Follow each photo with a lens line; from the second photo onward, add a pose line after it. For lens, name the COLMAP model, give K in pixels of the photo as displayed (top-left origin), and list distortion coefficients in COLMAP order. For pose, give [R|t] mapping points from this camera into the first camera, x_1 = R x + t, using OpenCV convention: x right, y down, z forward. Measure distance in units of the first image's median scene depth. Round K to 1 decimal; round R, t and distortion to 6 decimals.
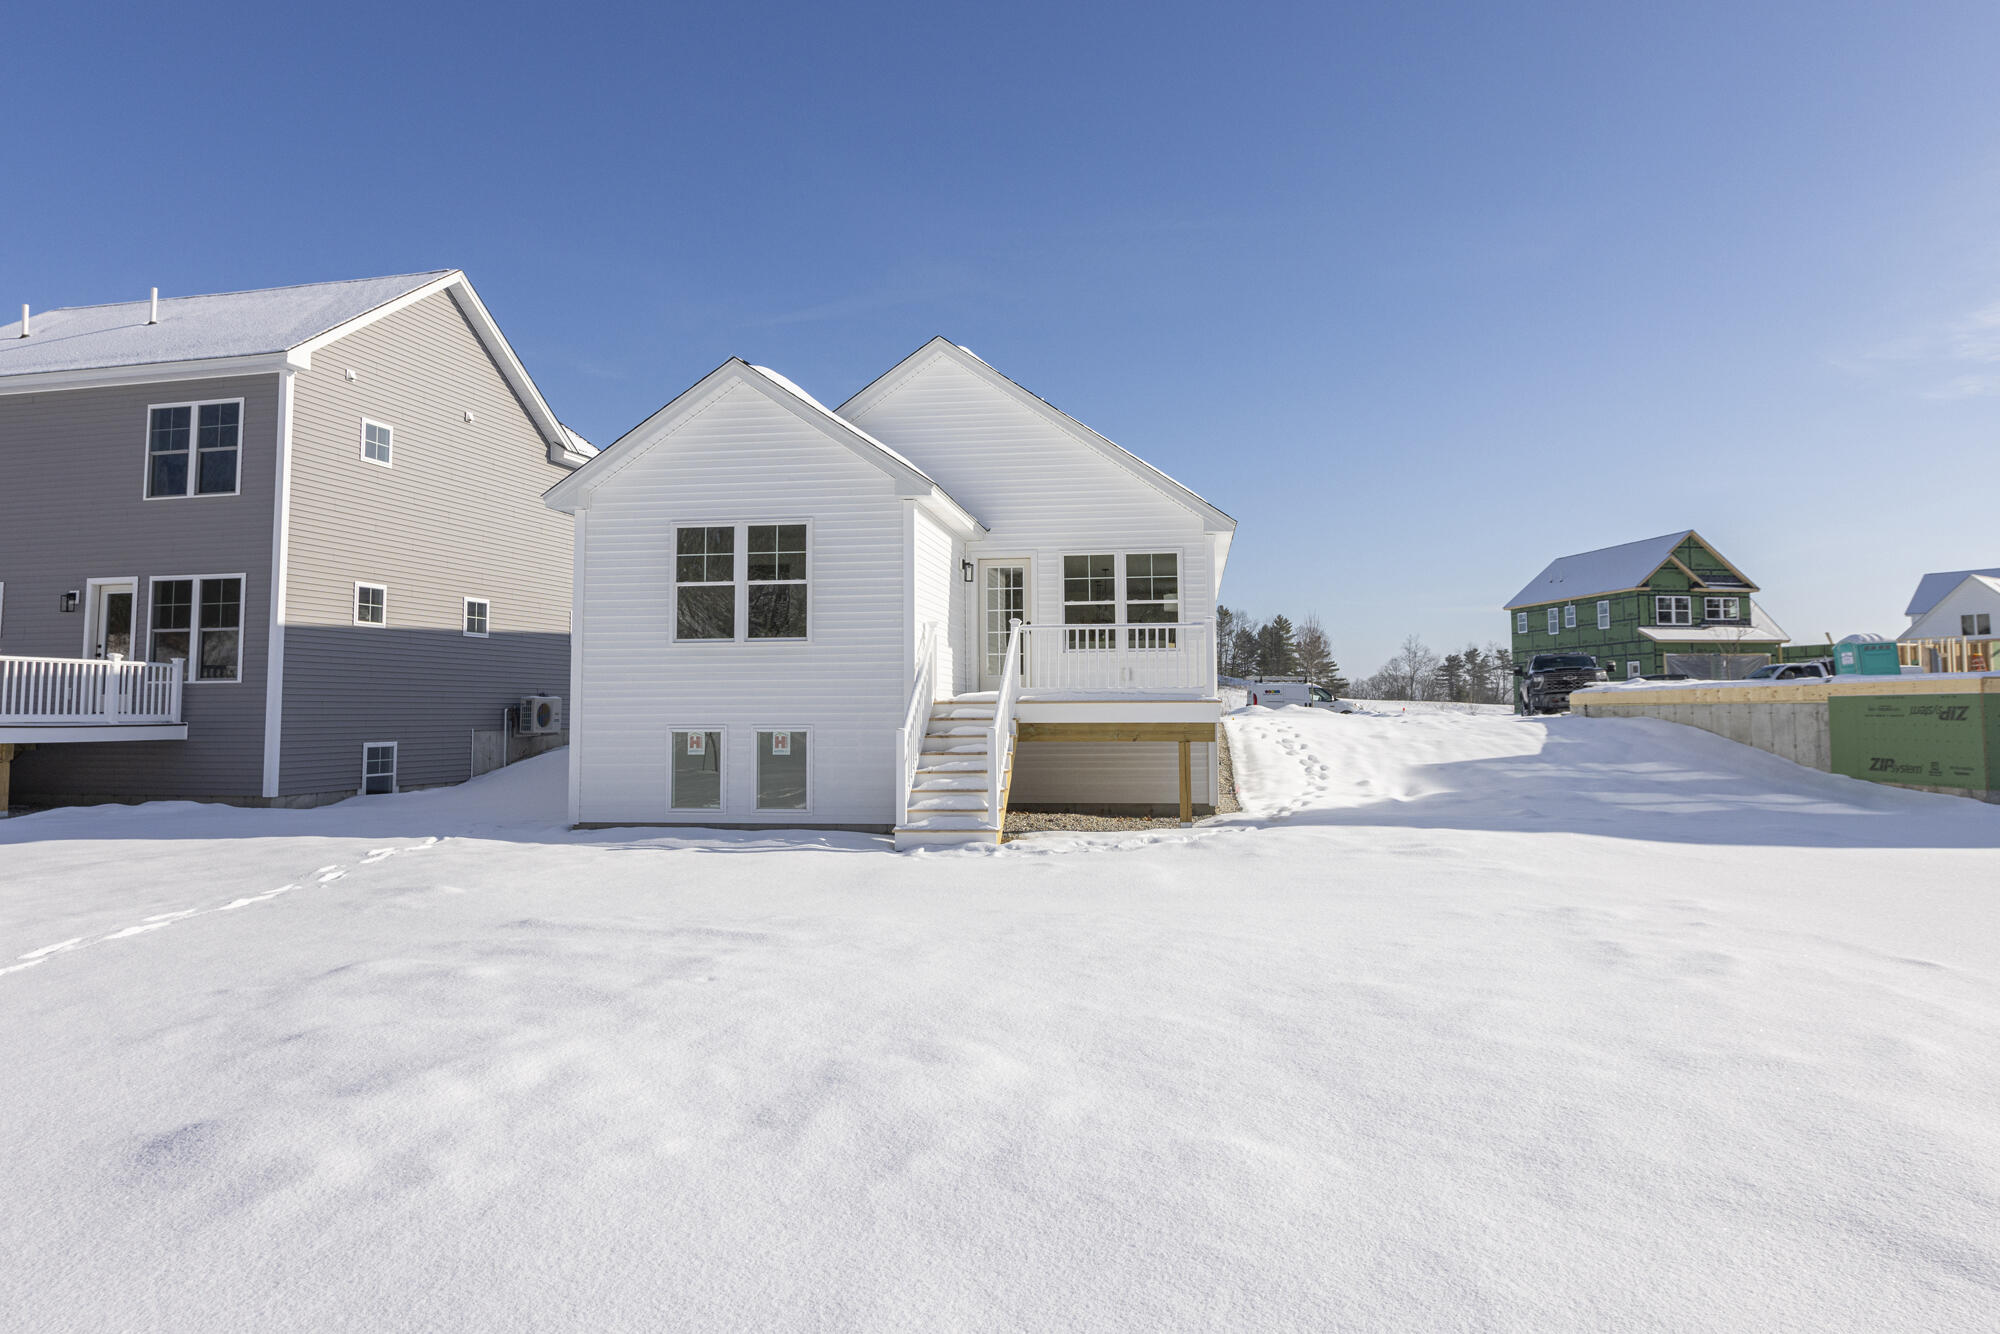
lens RADIAL K [[1045.7, 0, 1008.4], [0, 1045.7, 652.7], [0, 0, 1]] dist [-0.006514, 0.000224]
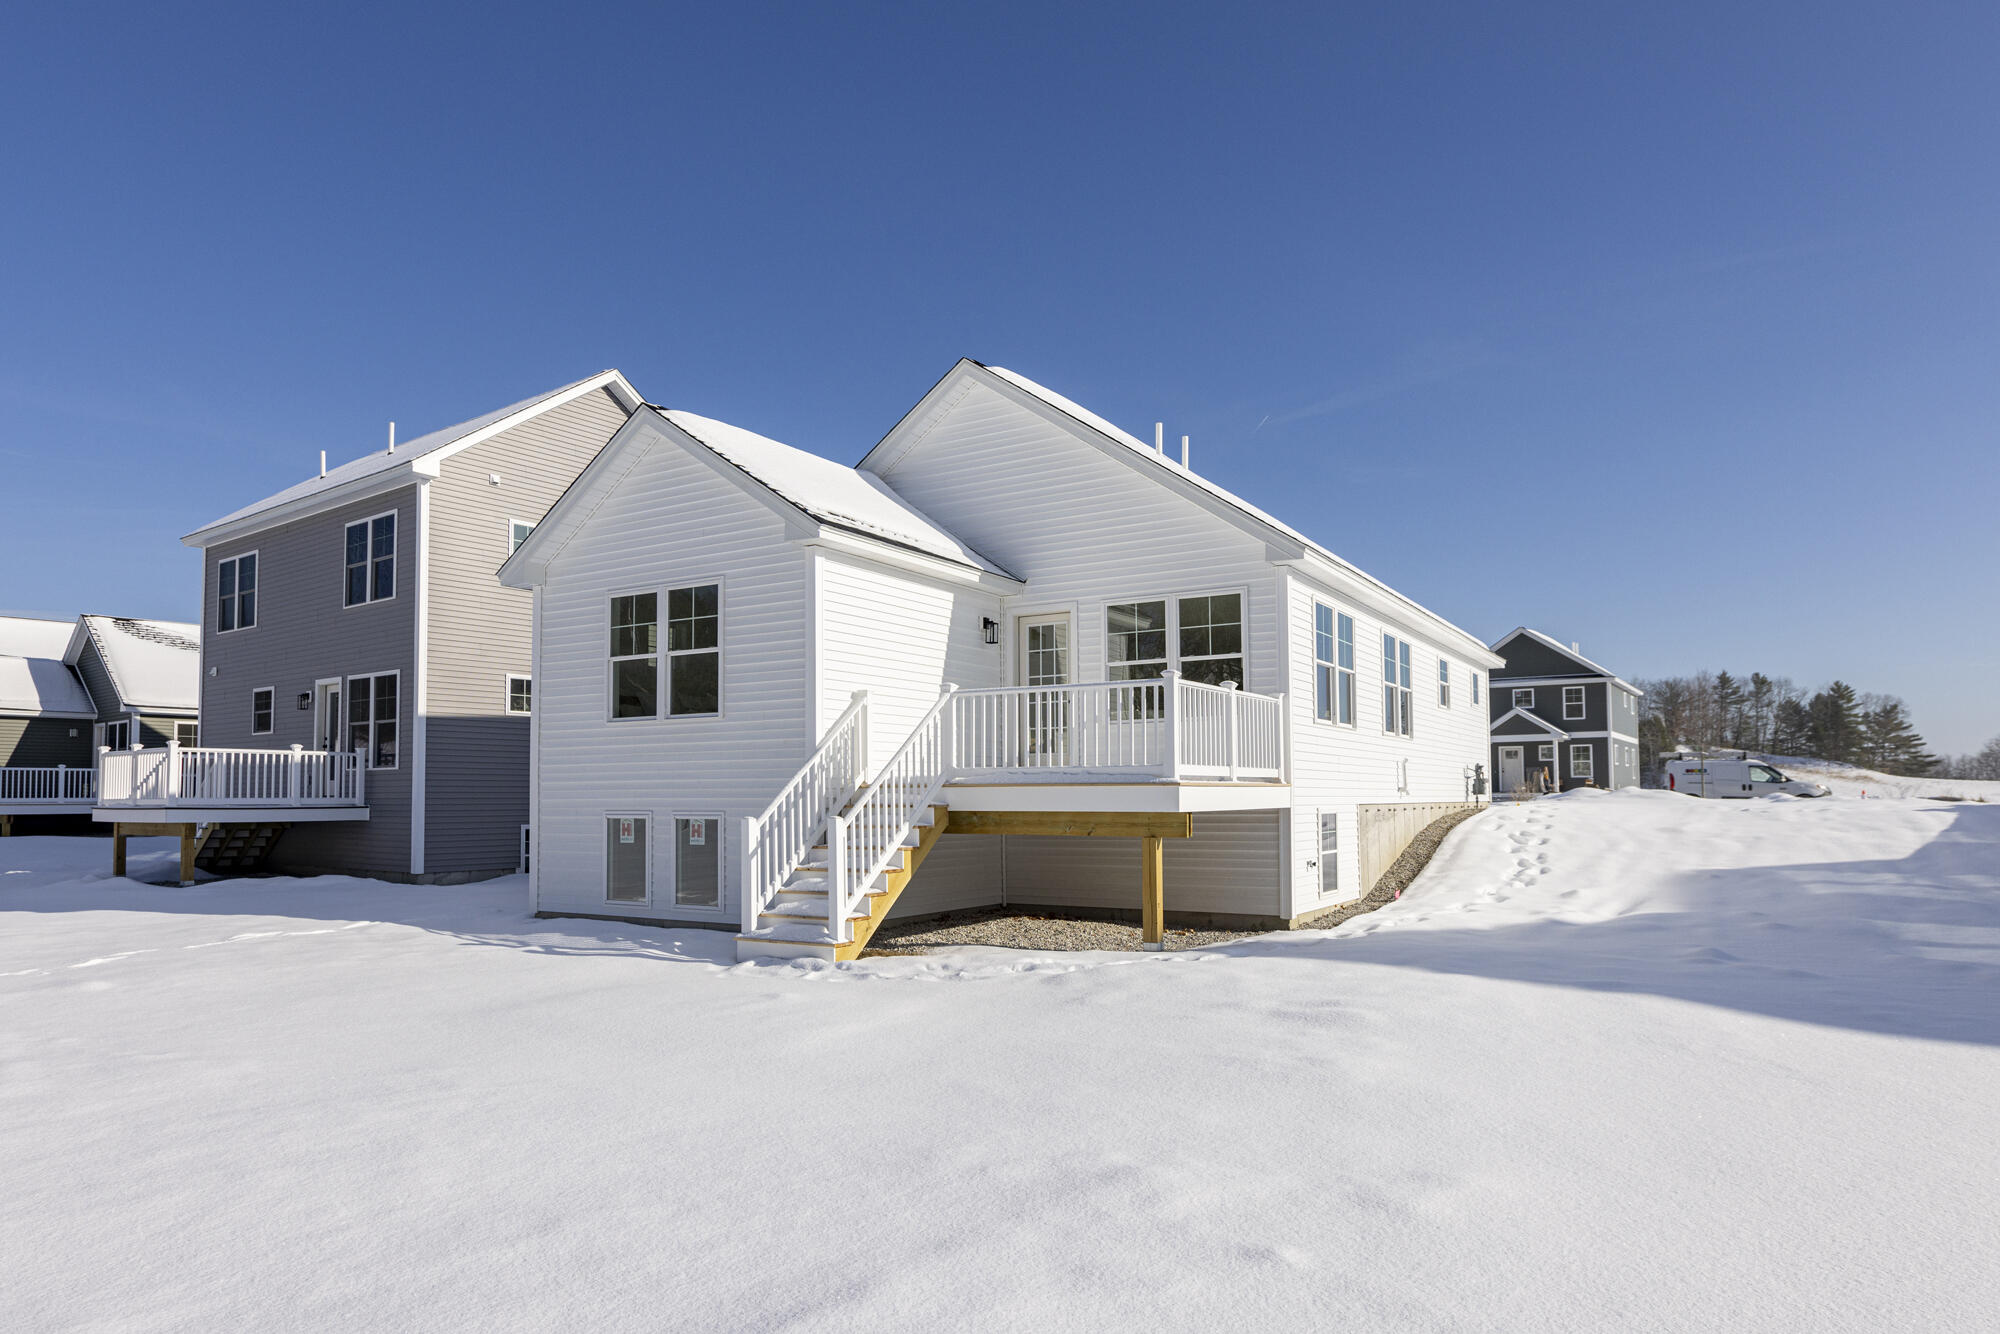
lens RADIAL K [[1045.7, 0, 1098.9], [0, 1045.7, 757.9], [0, 0, 1]] dist [-0.006514, 0.000224]
pose [[0.934367, -0.011916, -0.356112, 0.342578], [0.019293, 0.999666, 0.017172, 0.011850], [0.355788, -0.022916, 0.934286, 0.235740]]
